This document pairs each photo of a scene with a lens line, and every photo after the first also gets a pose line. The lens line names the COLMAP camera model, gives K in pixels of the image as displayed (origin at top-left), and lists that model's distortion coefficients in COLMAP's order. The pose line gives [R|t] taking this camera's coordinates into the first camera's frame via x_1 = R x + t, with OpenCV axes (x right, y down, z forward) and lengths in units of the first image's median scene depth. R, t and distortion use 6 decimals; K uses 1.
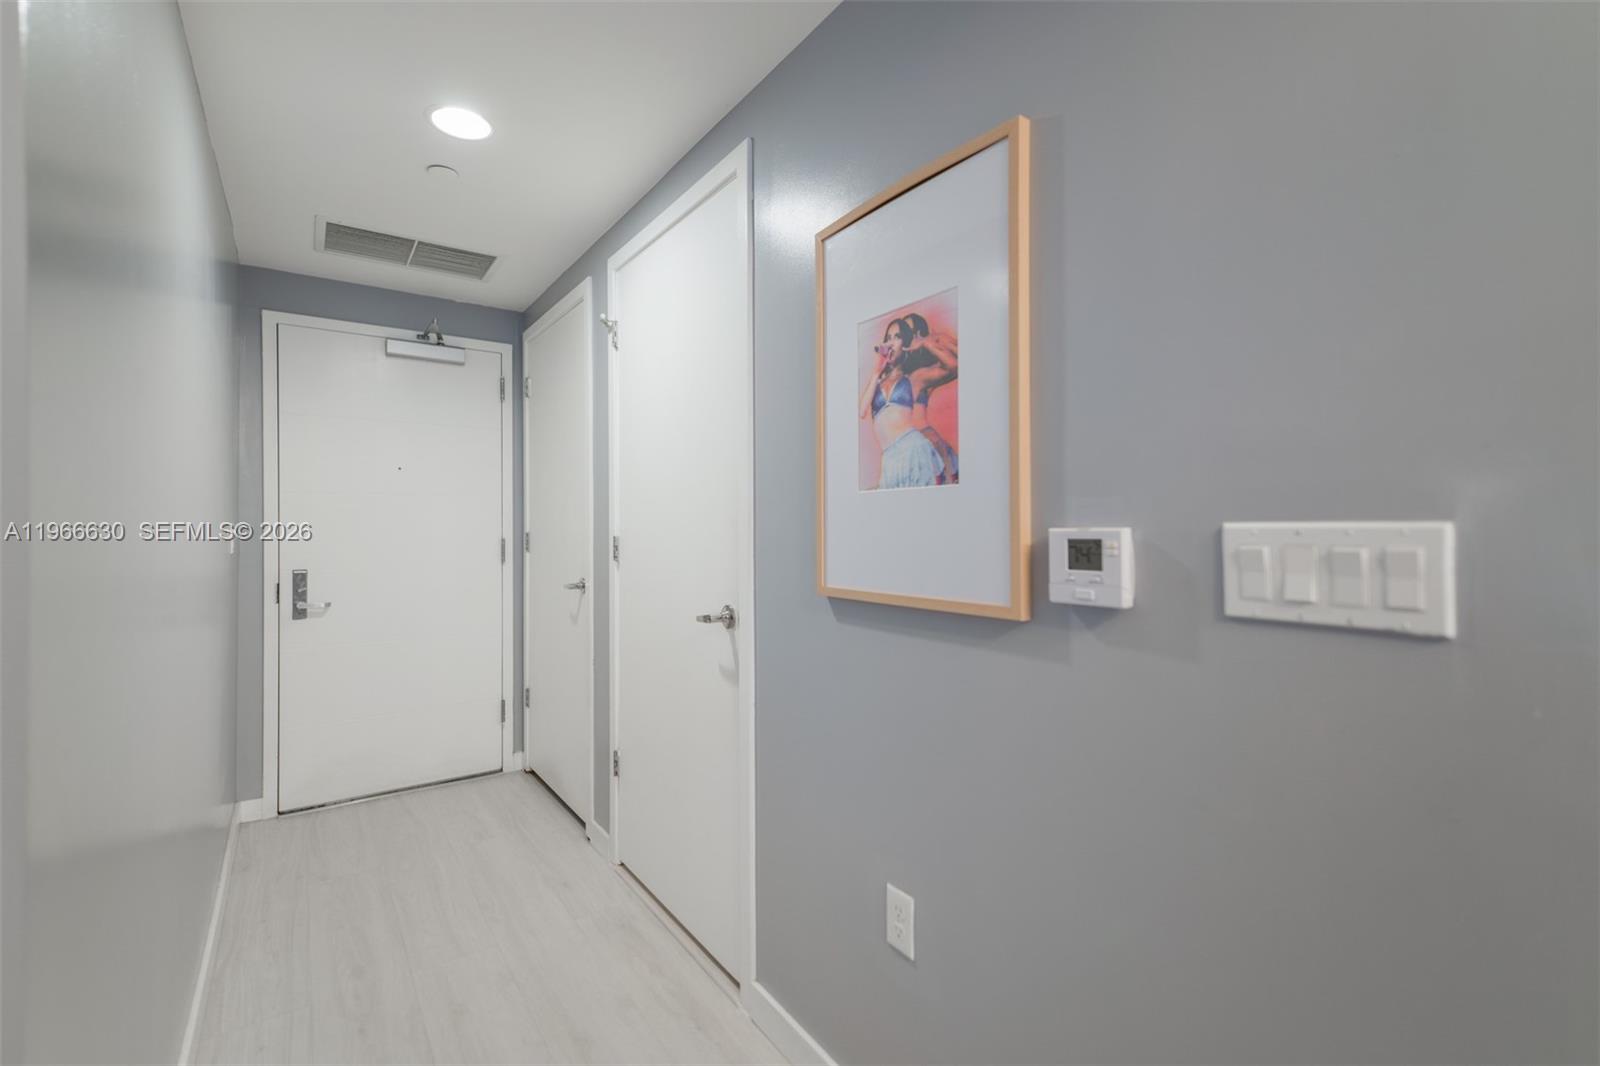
lens RADIAL K [[712.5, 0, 800.1], [0, 712.5, 528.2], [0, 0, 1]] dist [0.007582, 0.000063]
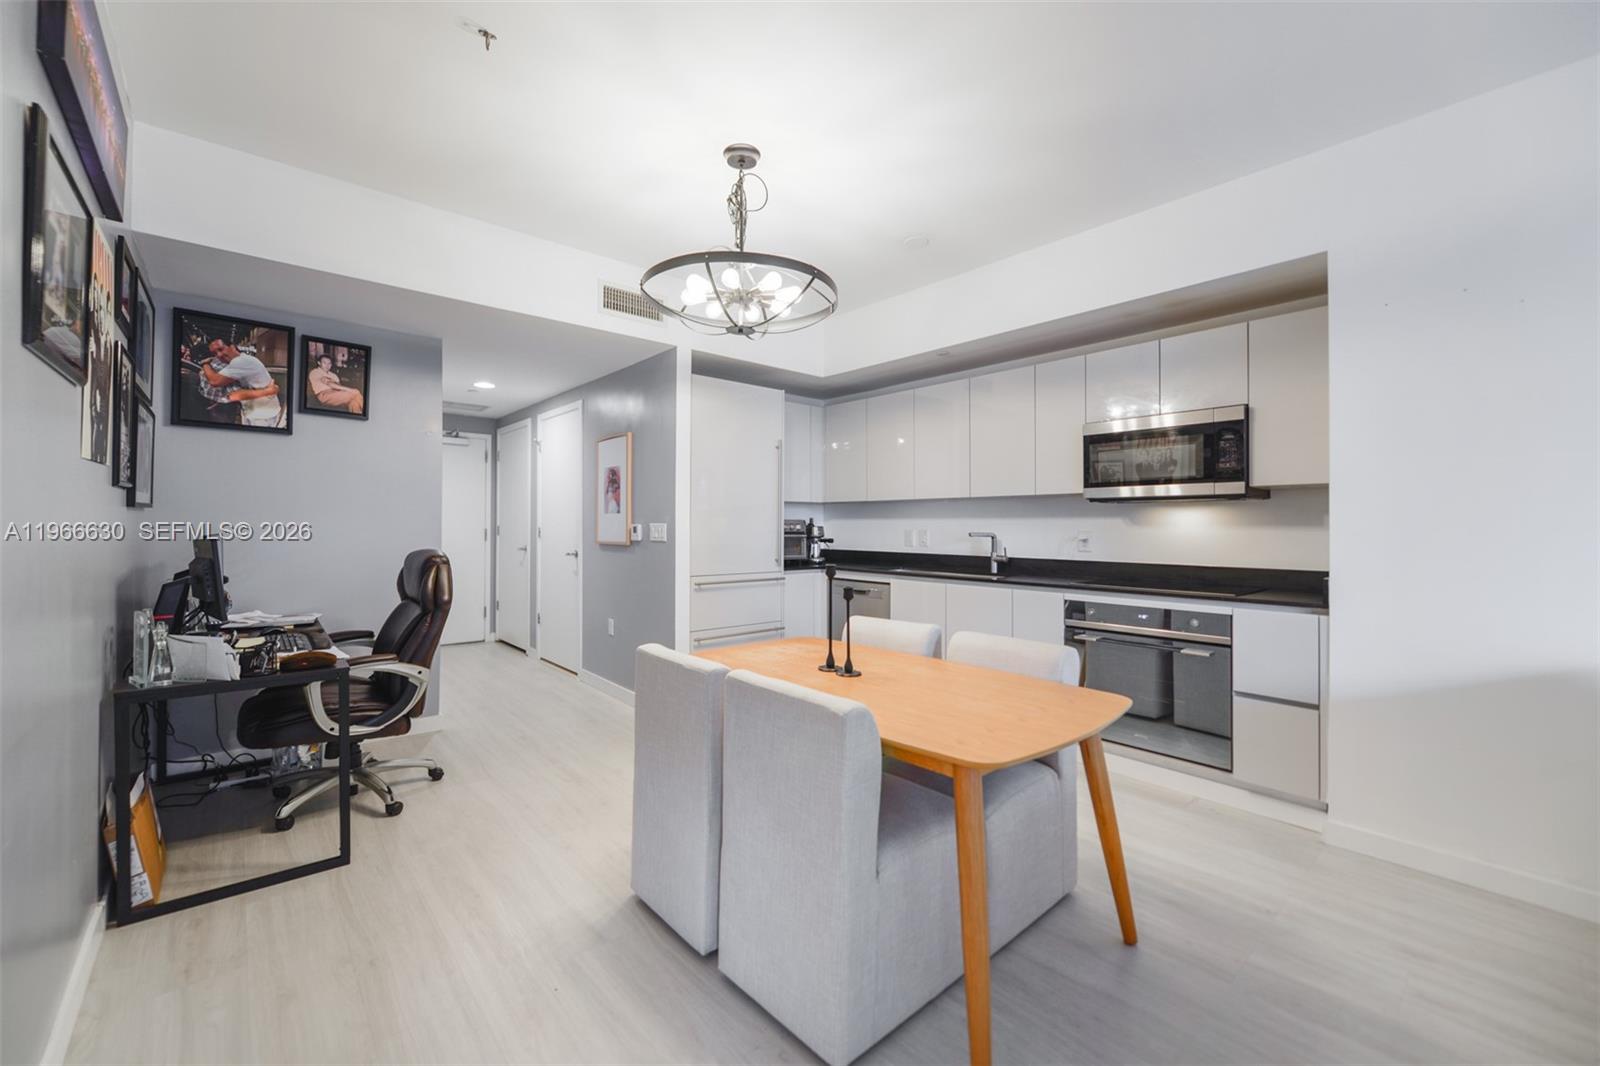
lens RADIAL K [[633.4, 0, 792.2], [0, 633.4, 518.5], [0, 0, 1]] dist [-0.001633, -0.001562]
pose [[0.994778, 0.005871, 0.101893, 0.390691], [-0.004699, 0.999920, -0.011737, 0.002215], [-0.101953, 0.011197, 0.994726, -1.279867]]
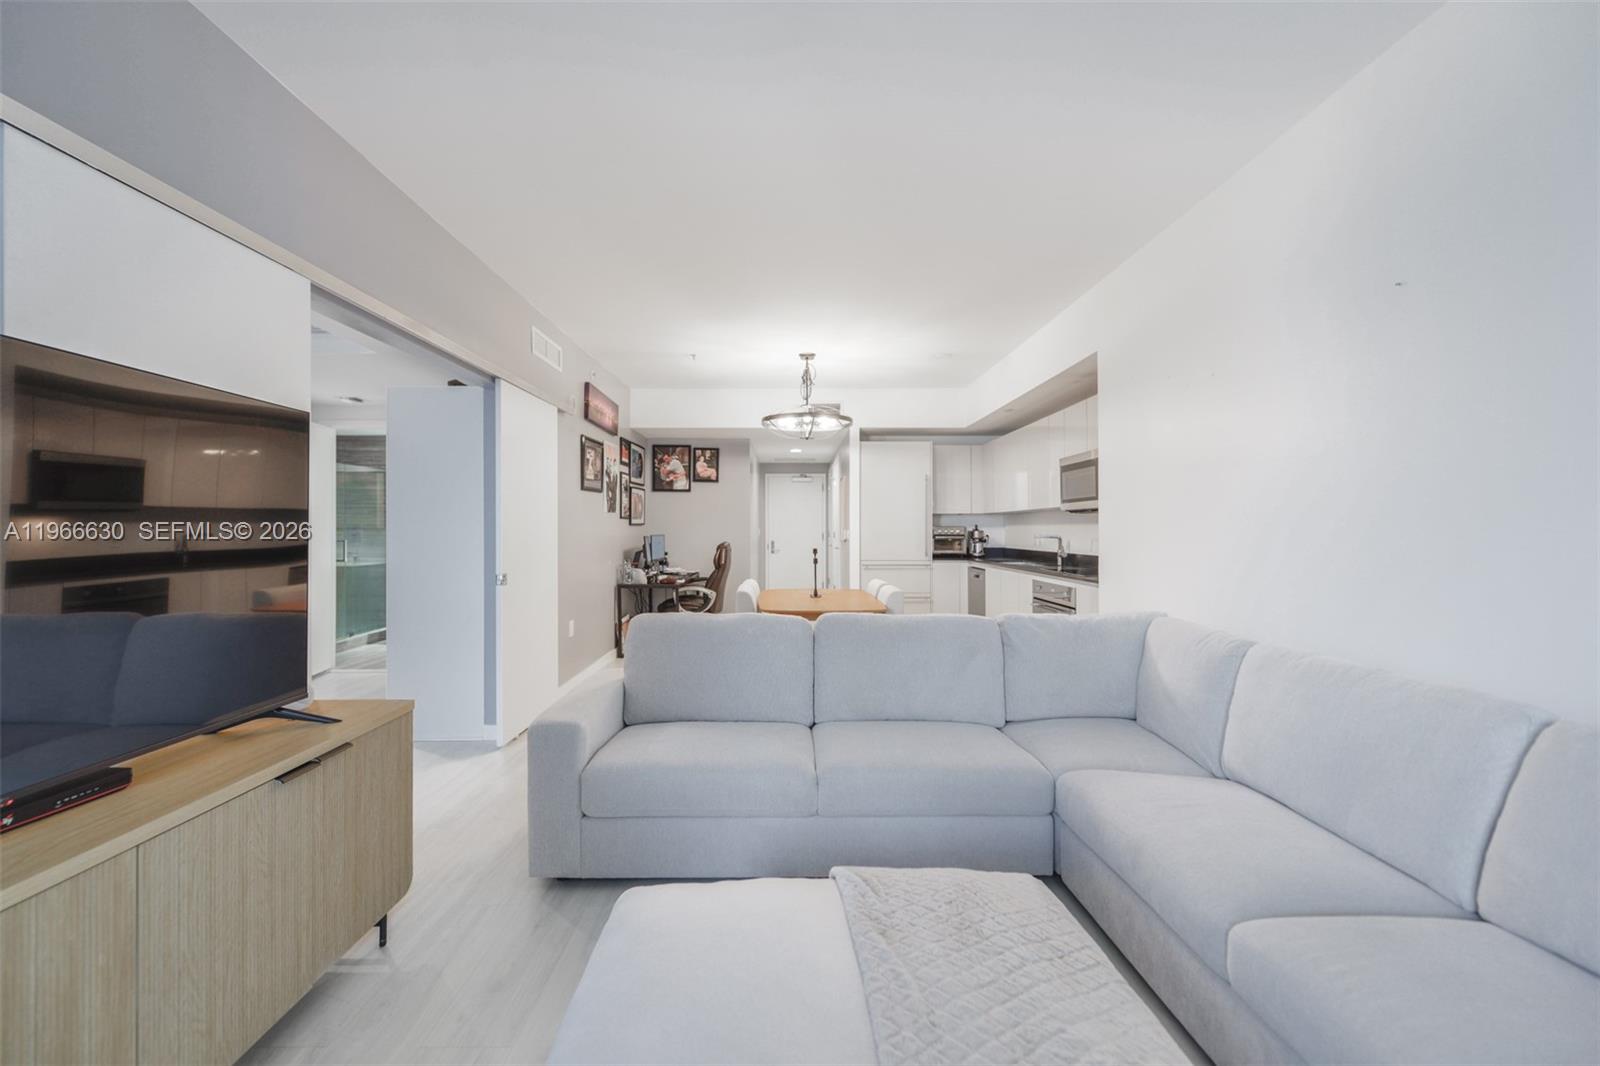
lens RADIAL K [[633.4, 0, 807.0], [0, 633.4, 531.4], [0, 0, 1]] dist [-0.001633, -0.001562]
pose [[0.827348, 0.001834, -0.561687, 1.627681], [0.000720, 0.999990, 0.004325, -0.007021], [0.561689, -0.003983, 0.827339, -2.044093]]
